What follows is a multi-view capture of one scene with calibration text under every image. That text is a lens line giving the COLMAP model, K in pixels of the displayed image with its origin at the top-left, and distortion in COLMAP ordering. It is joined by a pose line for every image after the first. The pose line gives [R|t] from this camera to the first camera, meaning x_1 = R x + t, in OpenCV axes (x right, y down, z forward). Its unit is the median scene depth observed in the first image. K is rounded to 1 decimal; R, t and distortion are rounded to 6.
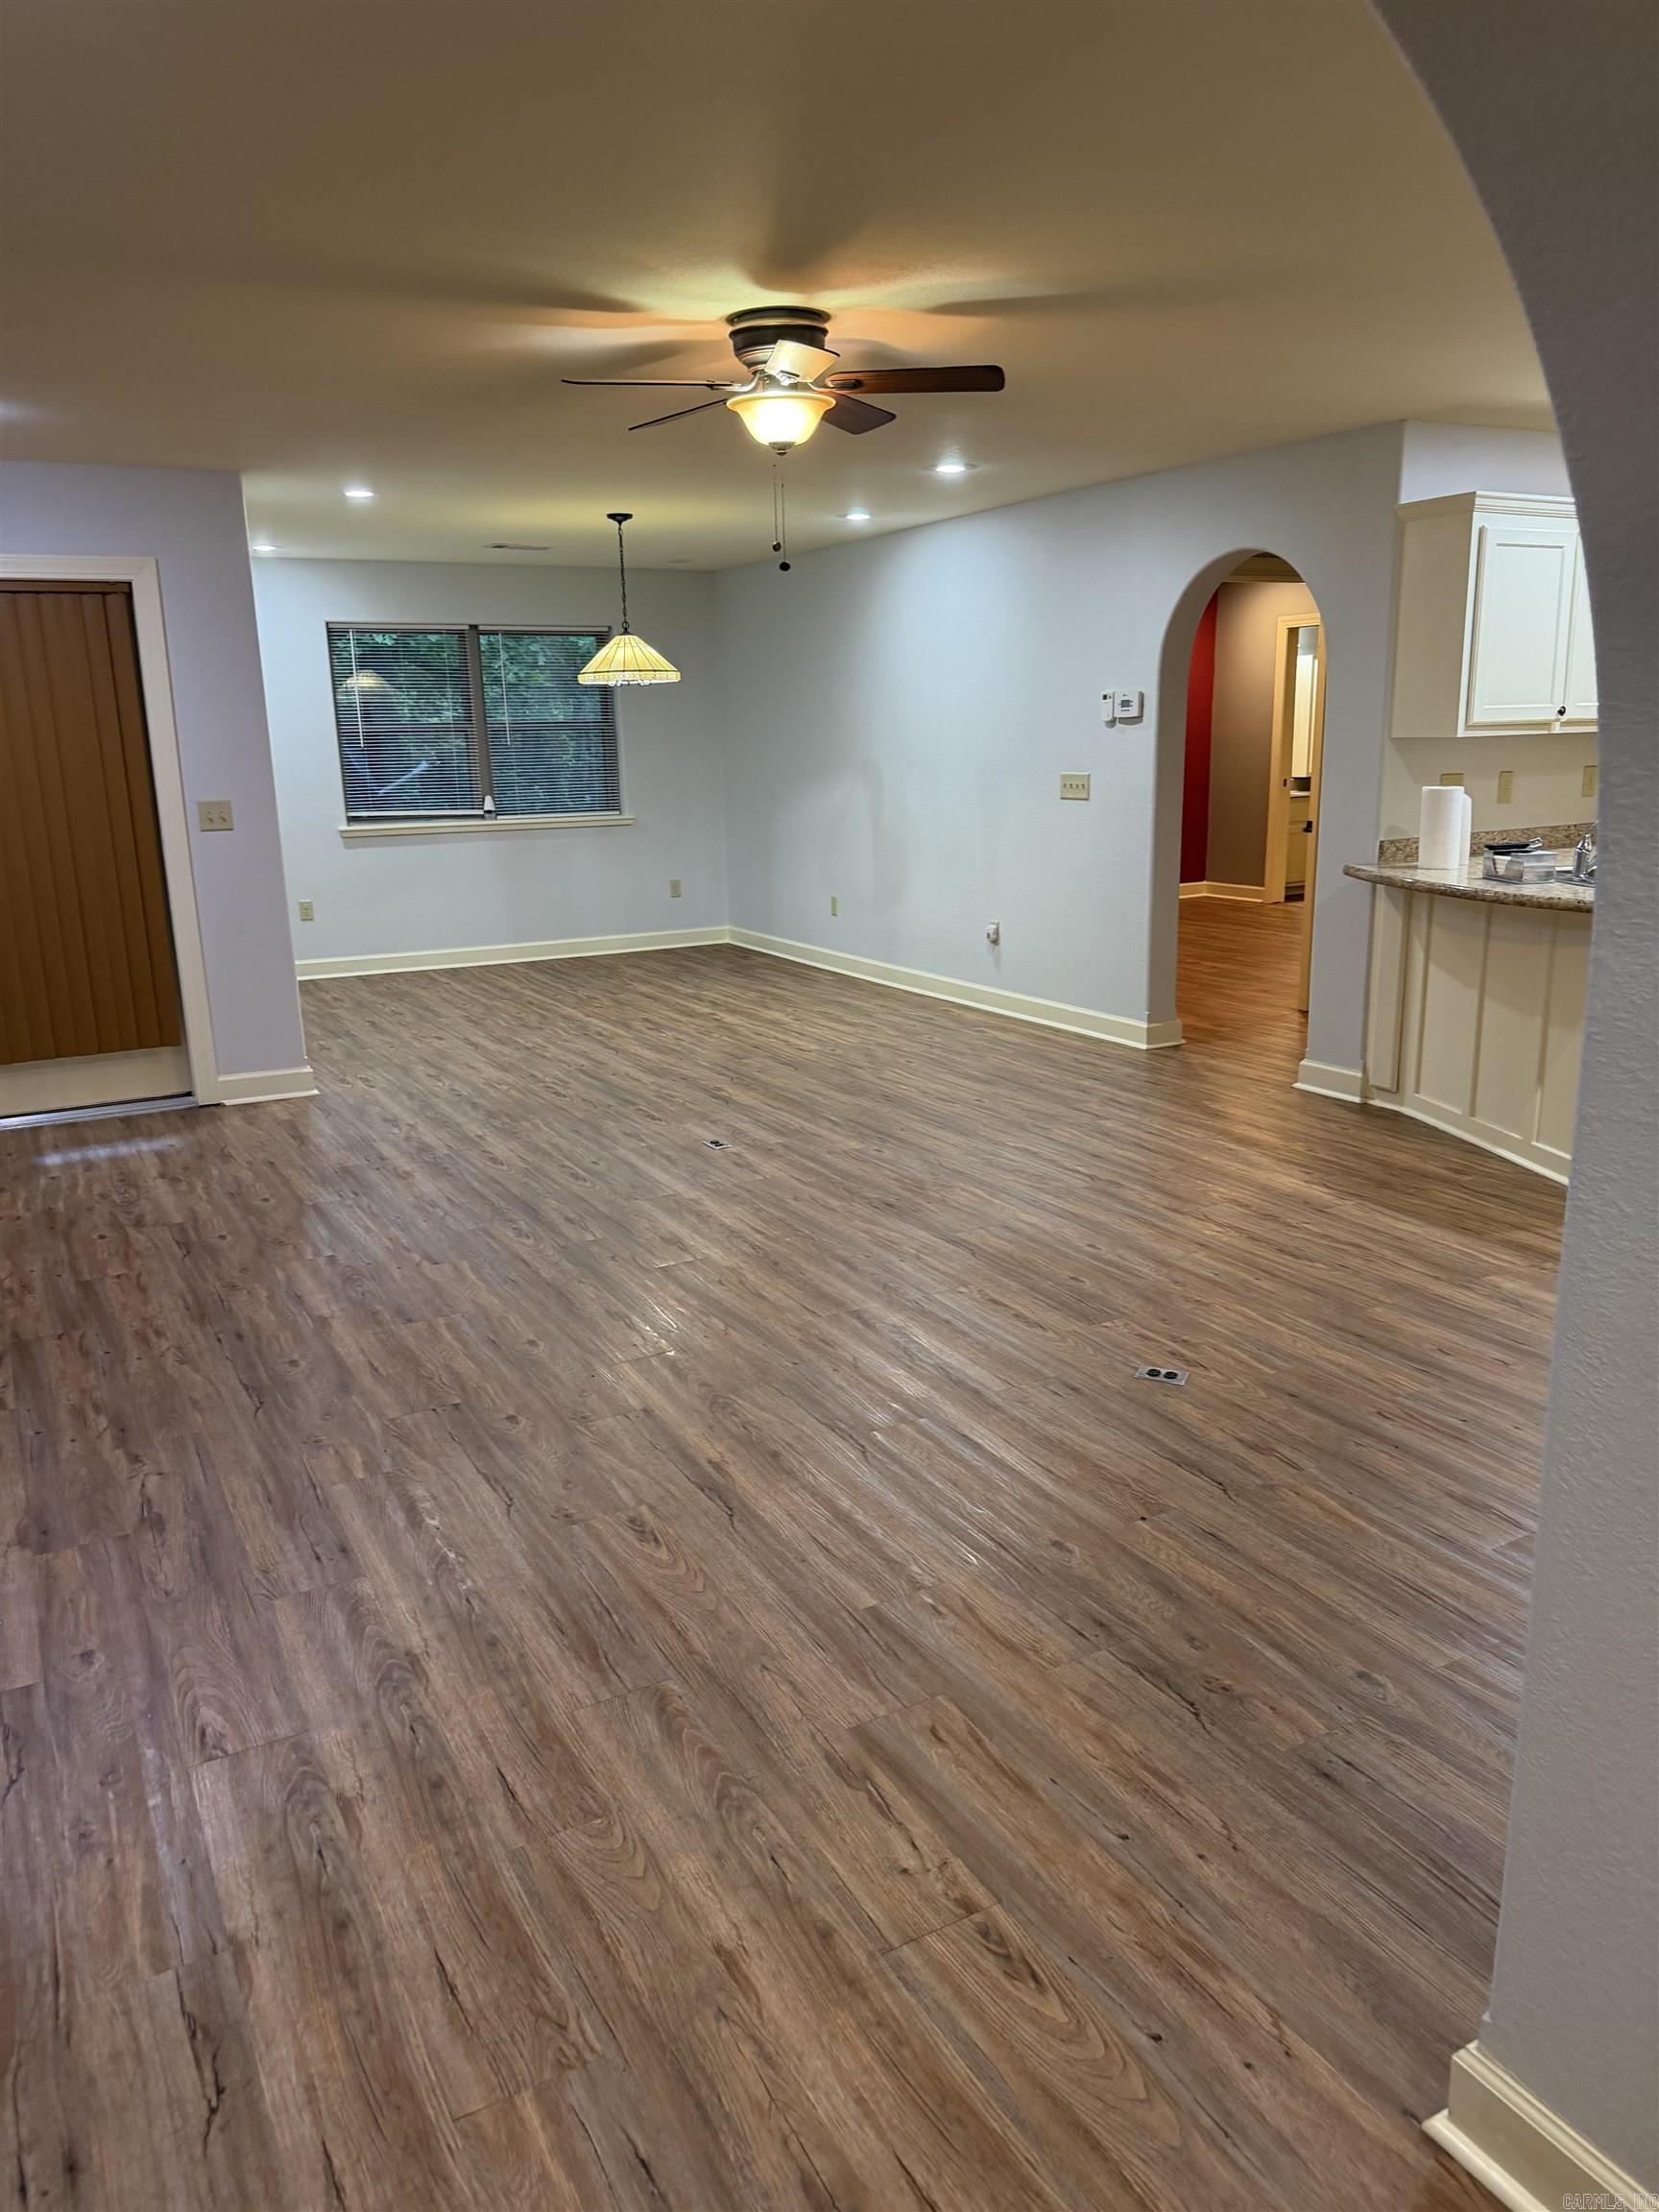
lens RADIAL K [[1564.2, 0, 824.5], [0, 1564.2, 1106.6], [0, 0, 1]] dist [0.137393, -0.237053]
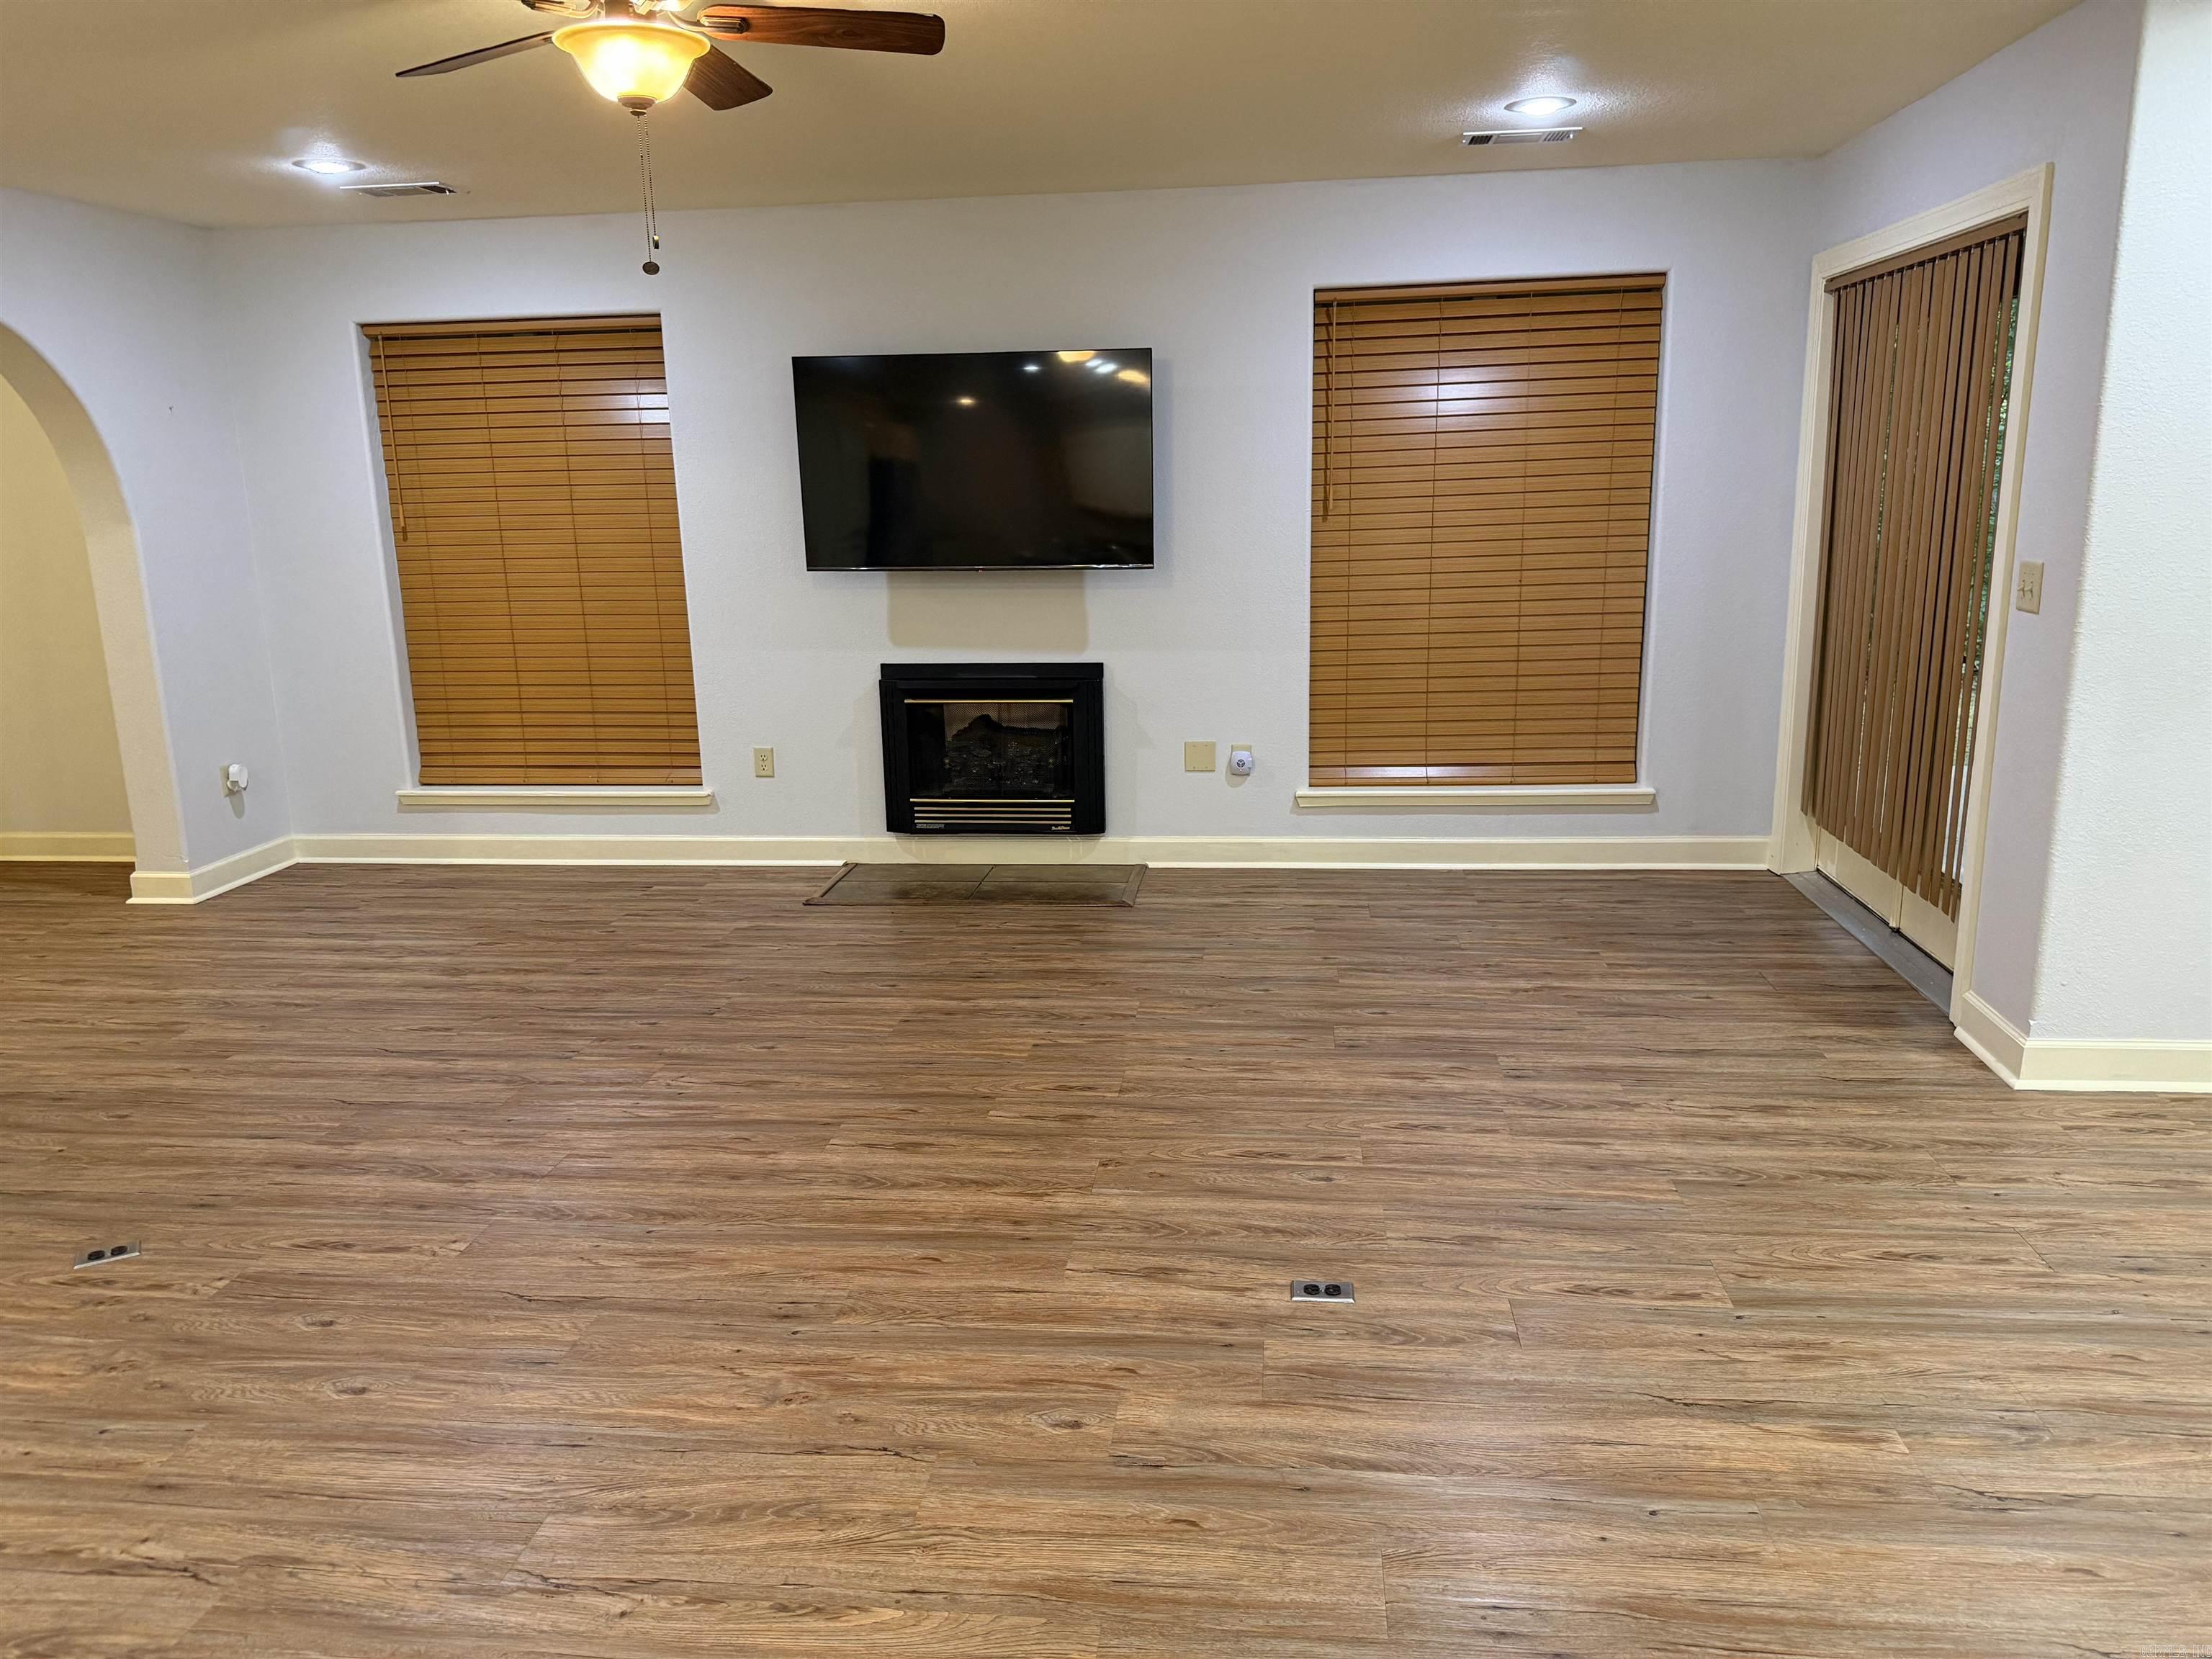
lens RADIAL K [[1564.2, 0, 1106.0], [0, 1564.2, 829.5], [0, 0, 1]] dist [0.137393, -0.237053]
pose [[-0.580932, 0.215252, -0.784974, 0.474414], [-0.158478, 0.916031, 0.368474, -0.403681], [0.798375, 0.338459, -0.498039, 1.603042]]
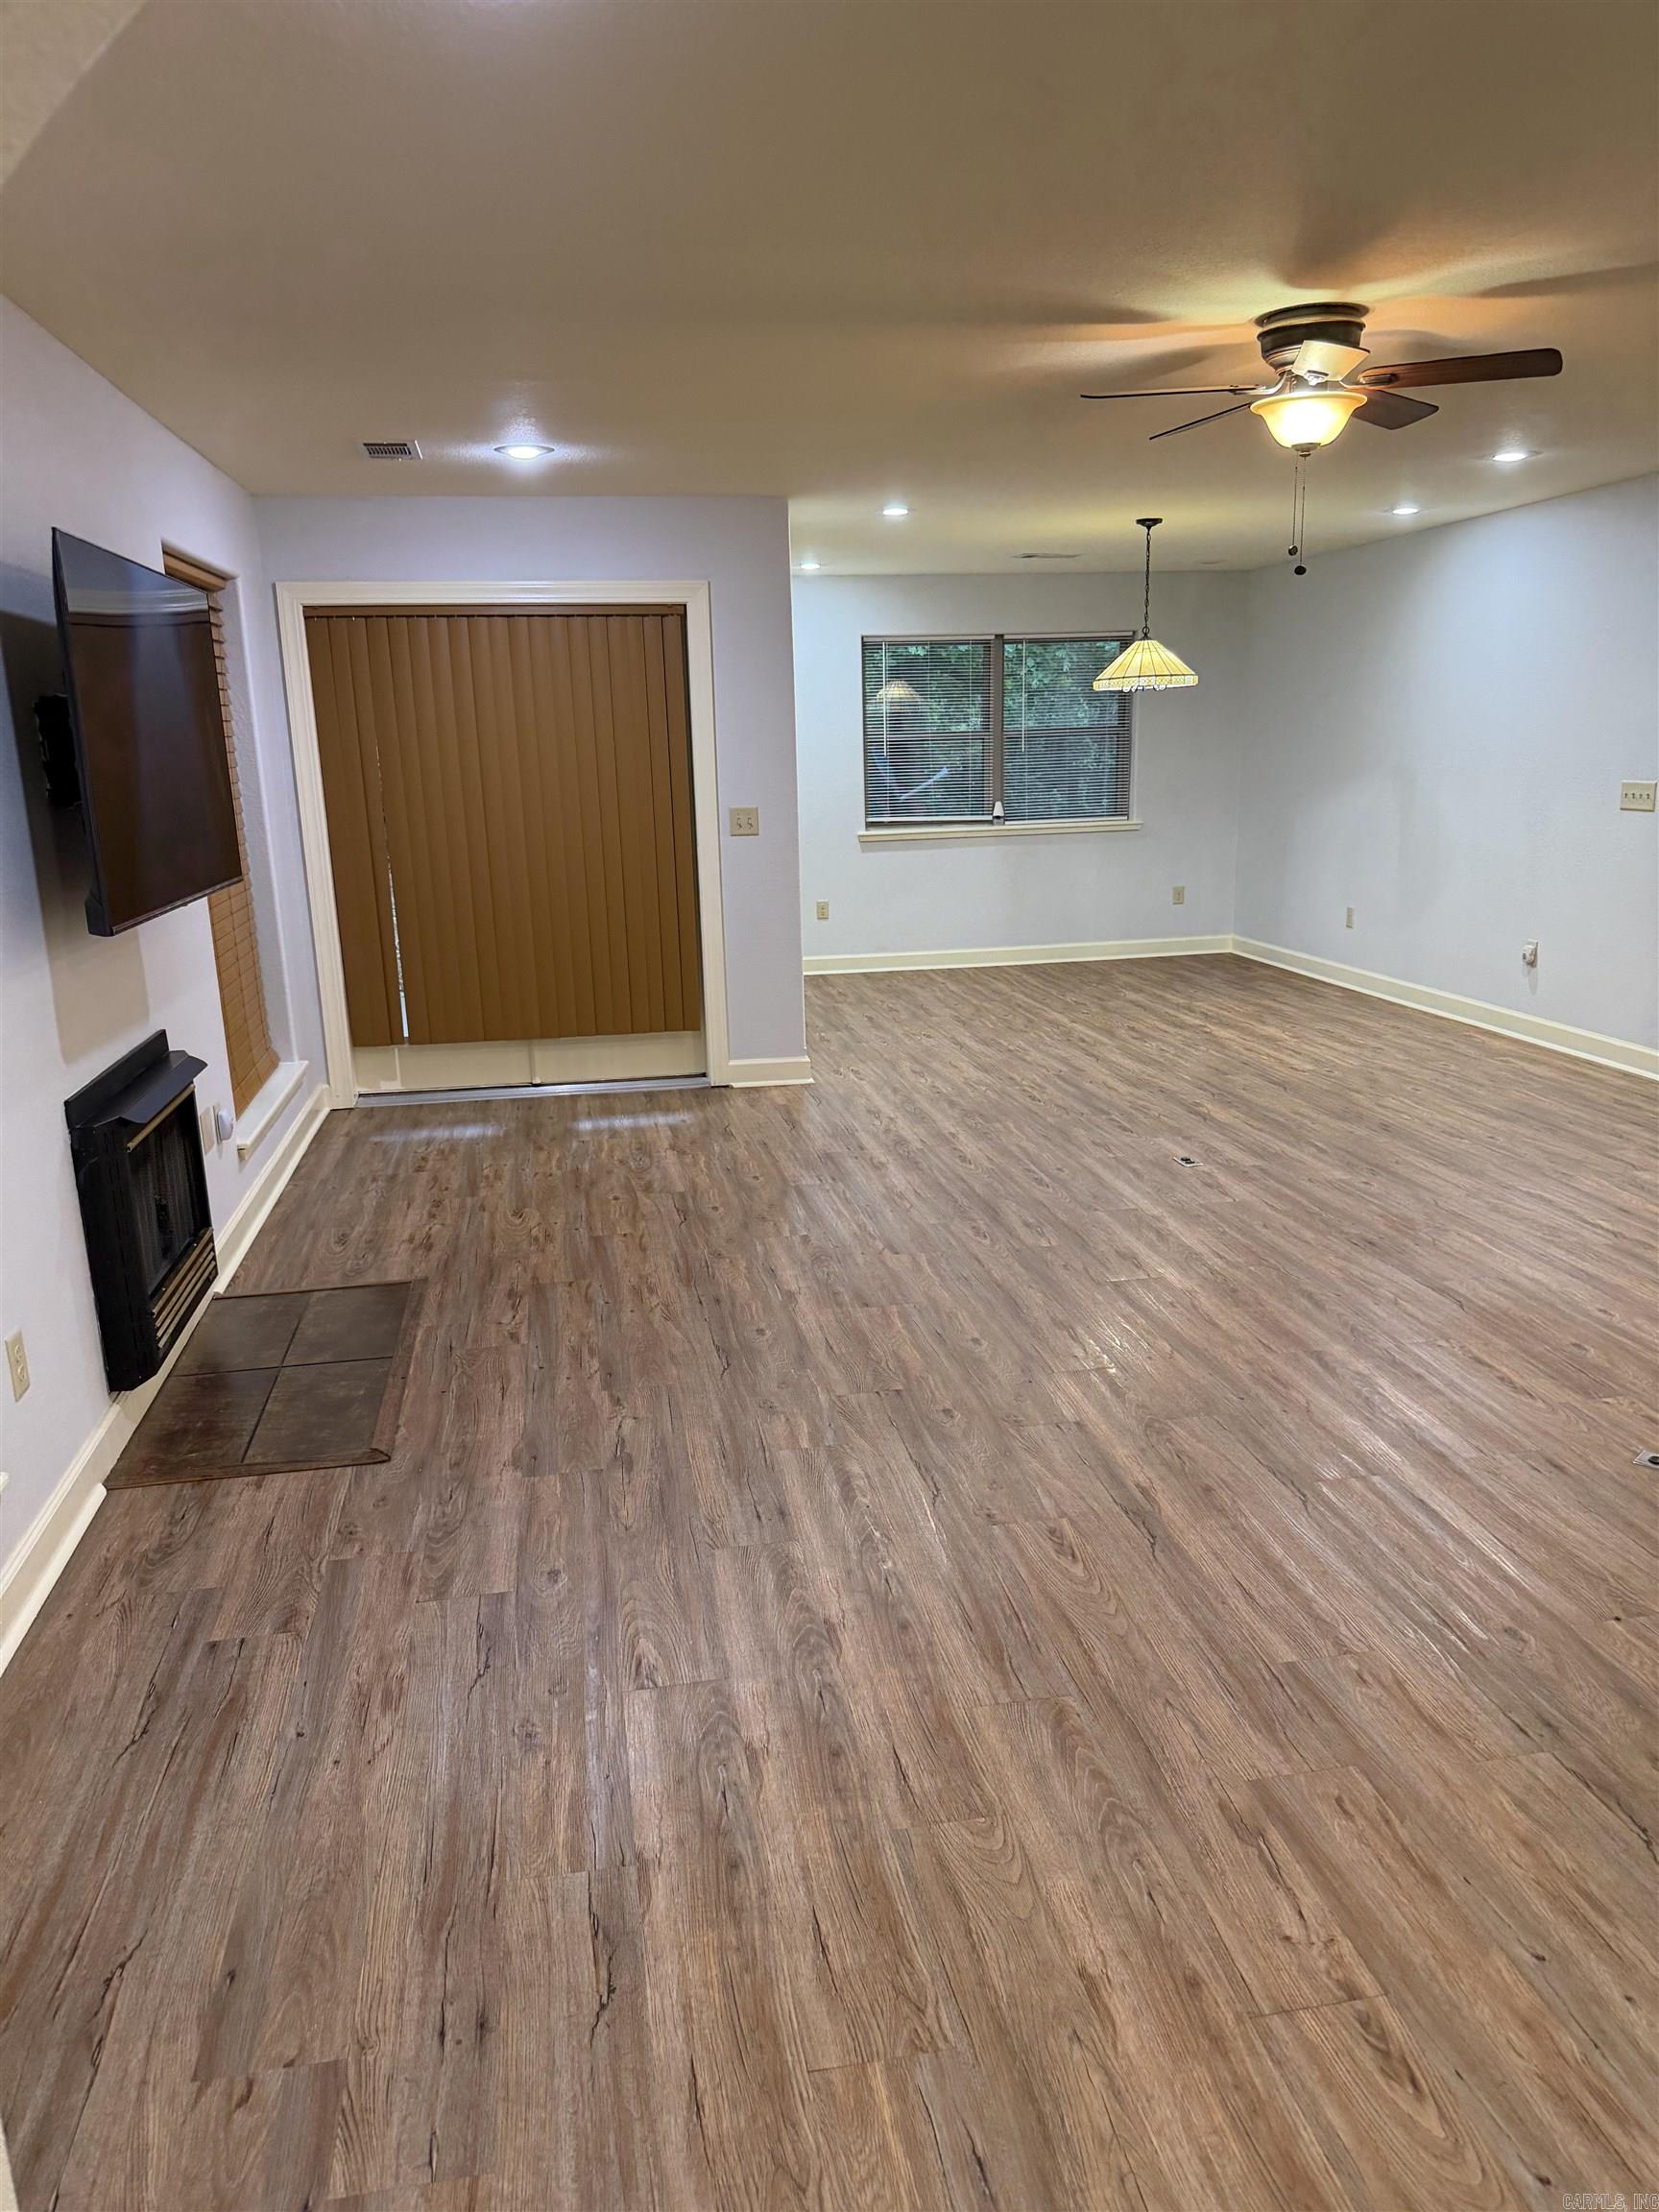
lens RADIAL K [[1564.2, 0, 824.5], [0, 1564.2, 1106.6], [0, 0, 1]] dist [0.137393, -0.237053]
pose [[0.948311, 0.072959, -0.308843, 0.024131], [-0.073345, 0.997253, 0.010376, -0.005258], [0.308751, 0.012812, 0.951056, -0.003062]]
